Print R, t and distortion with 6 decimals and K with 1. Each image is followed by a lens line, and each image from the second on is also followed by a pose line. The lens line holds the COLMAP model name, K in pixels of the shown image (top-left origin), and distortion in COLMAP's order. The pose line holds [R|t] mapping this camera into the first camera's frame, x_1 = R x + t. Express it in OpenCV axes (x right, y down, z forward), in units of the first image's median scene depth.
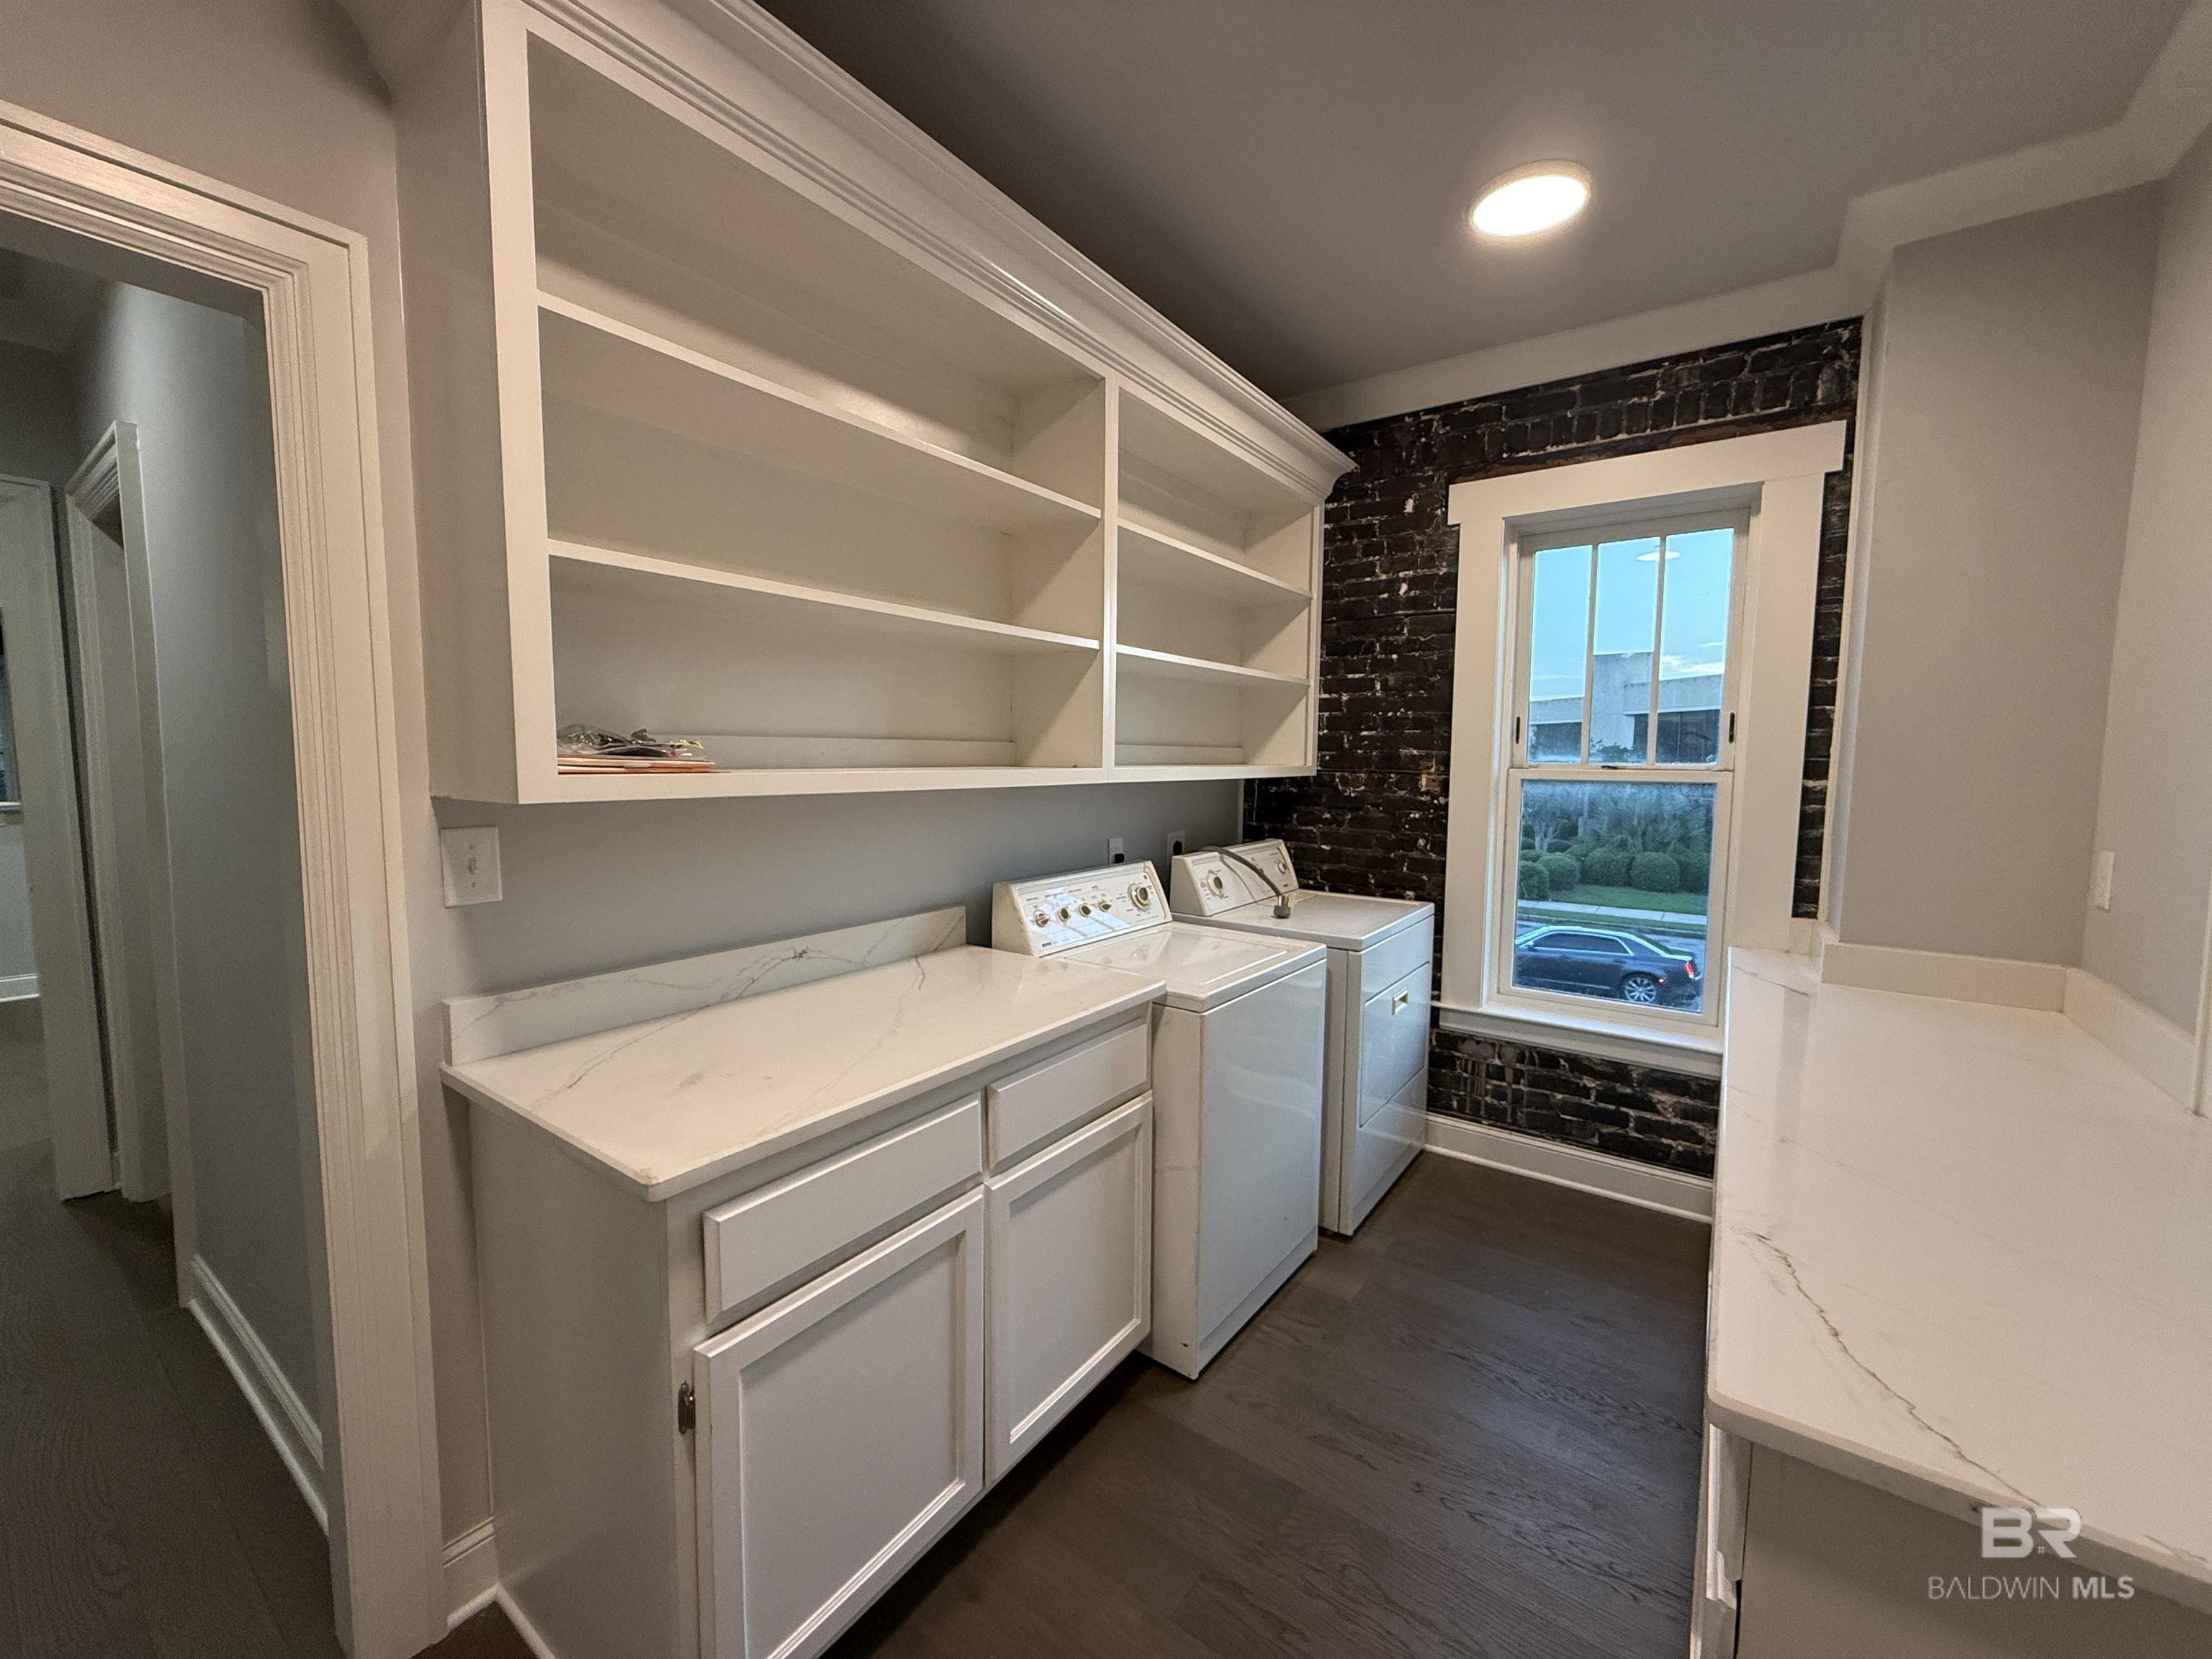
lens RADIAL K [[881.1, 0, 1095.6], [0, 881.1, 829.4], [0, 0, 1]] dist [0.000829, -0.000437]
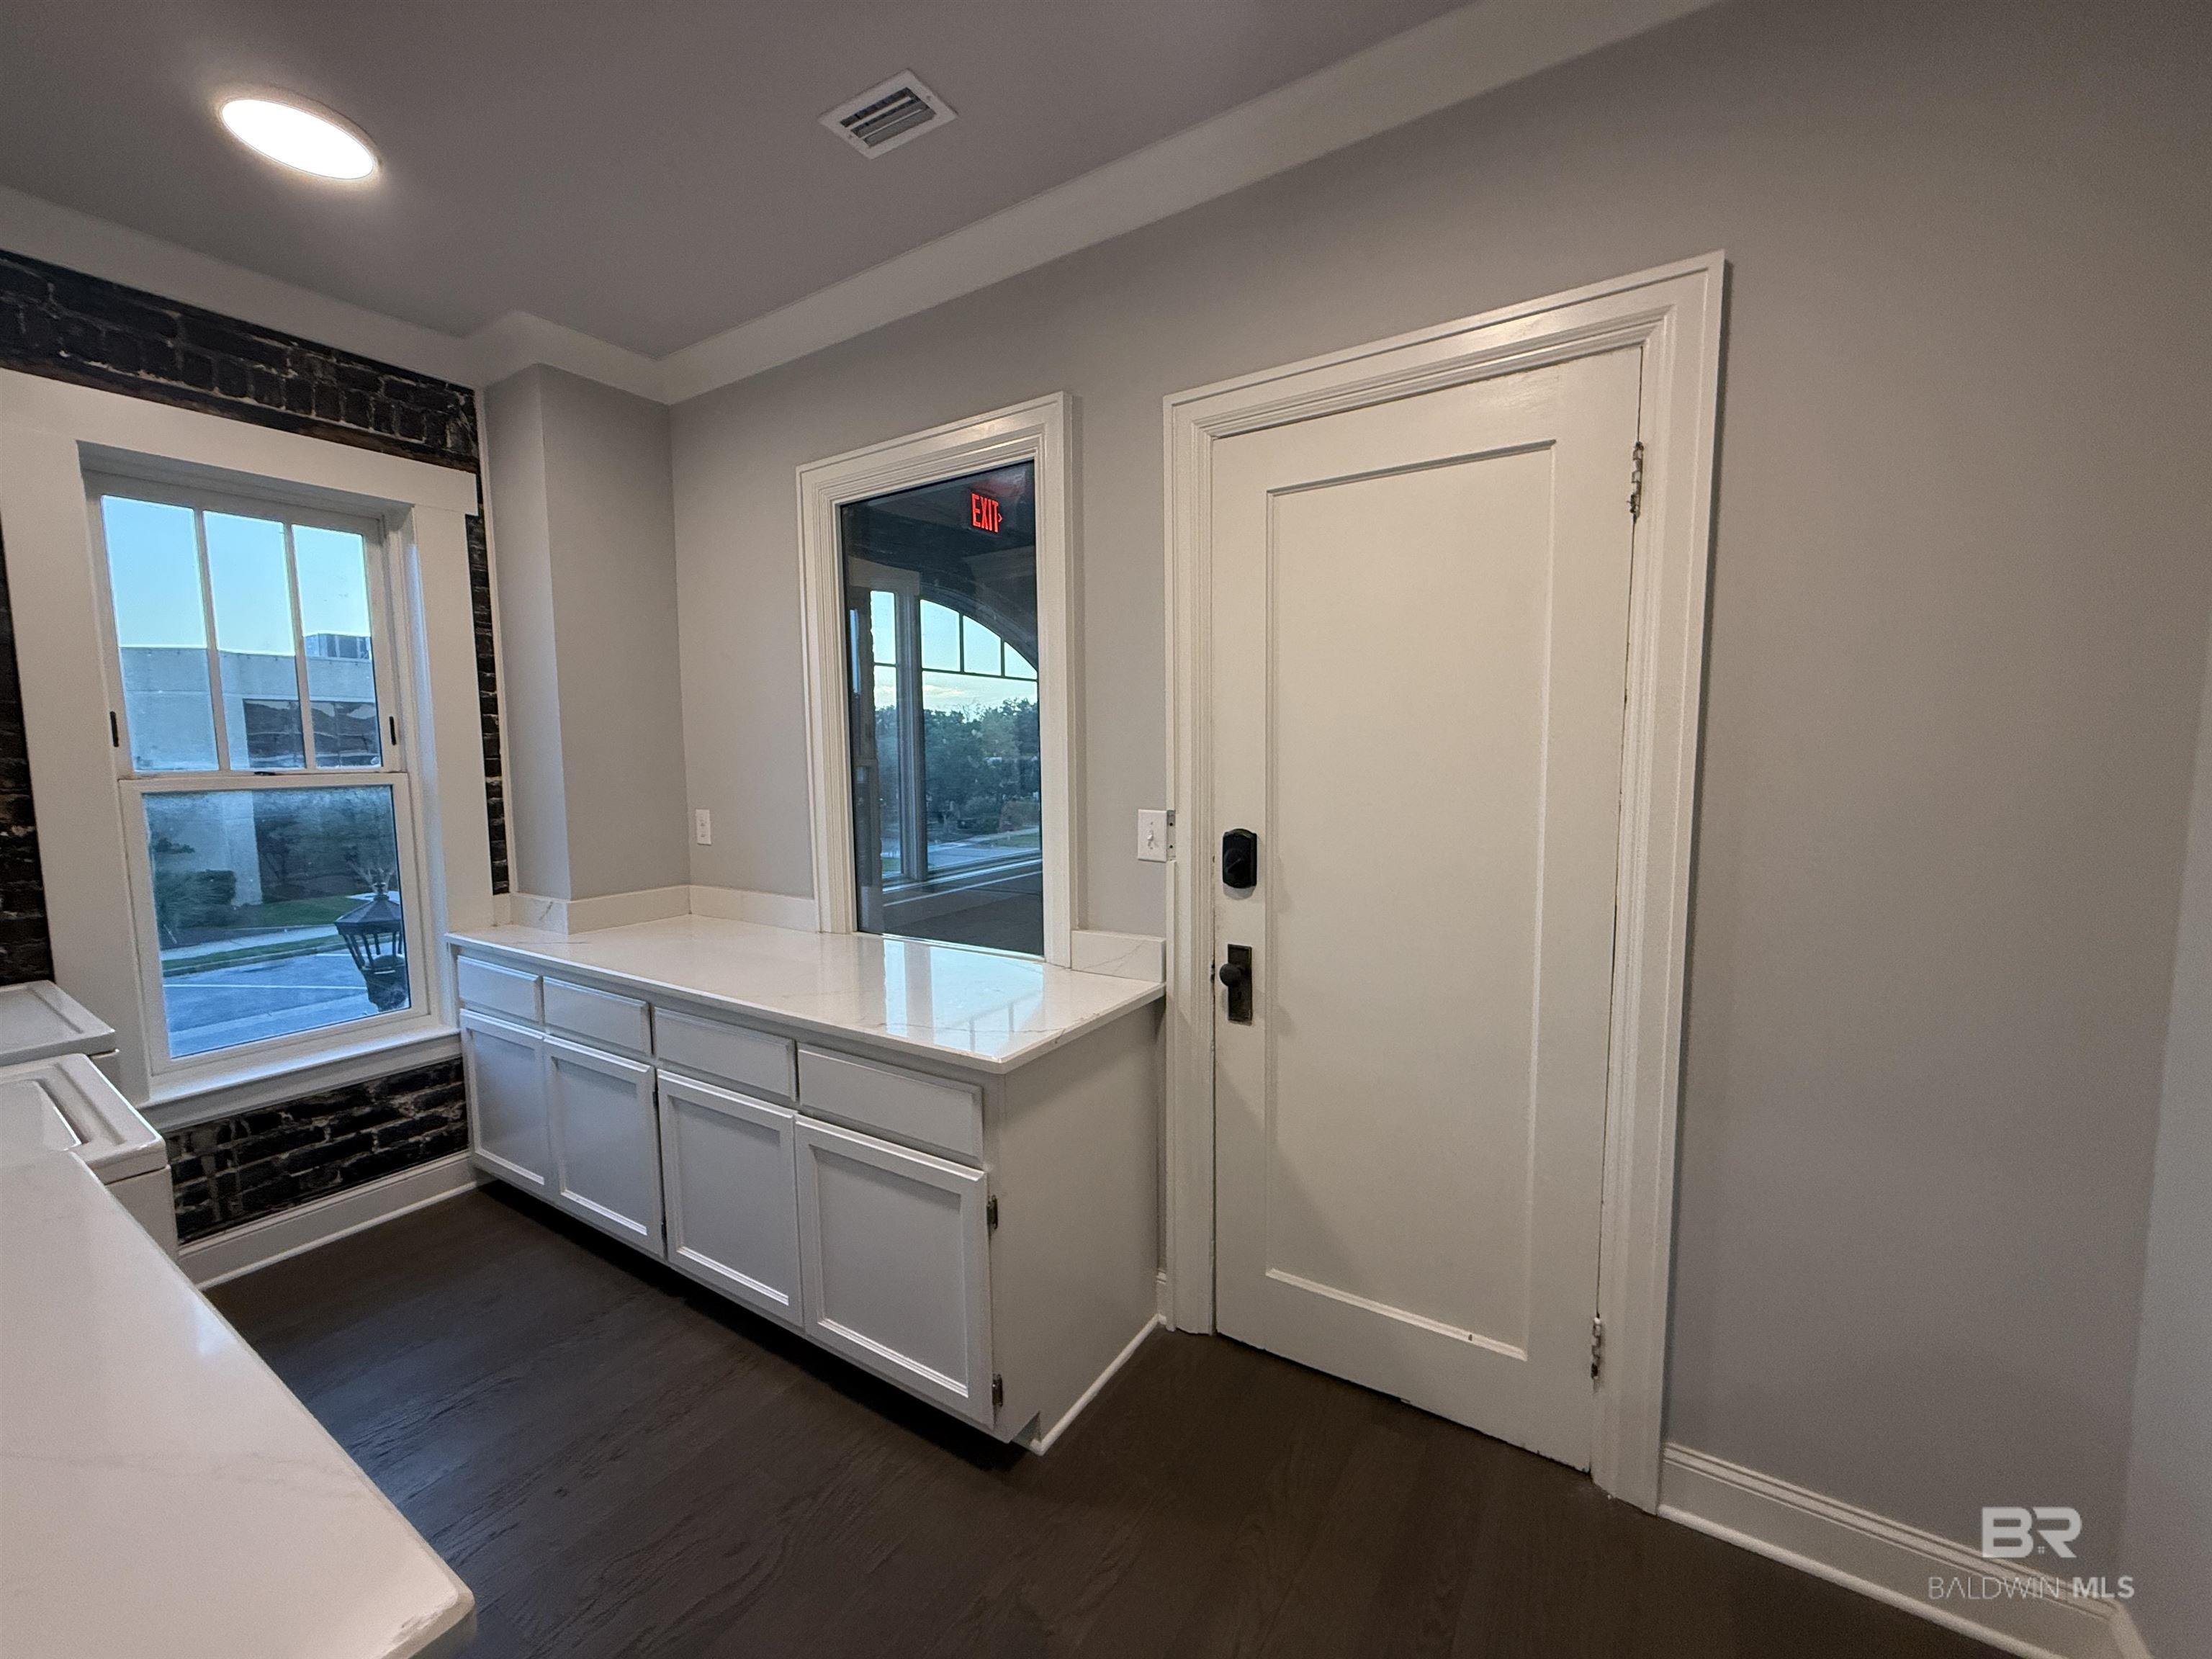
lens RADIAL K [[881.1, 0, 1095.6], [0, 881.1, 829.4], [0, 0, 1]] dist [0.000829, -0.000437]
pose [[-0.052768, -0.095939, 0.993988, -0.370338], [0.099267, 0.989940, 0.100818, -0.022820], [-0.993661, 0.103990, -0.042713, 0.233525]]
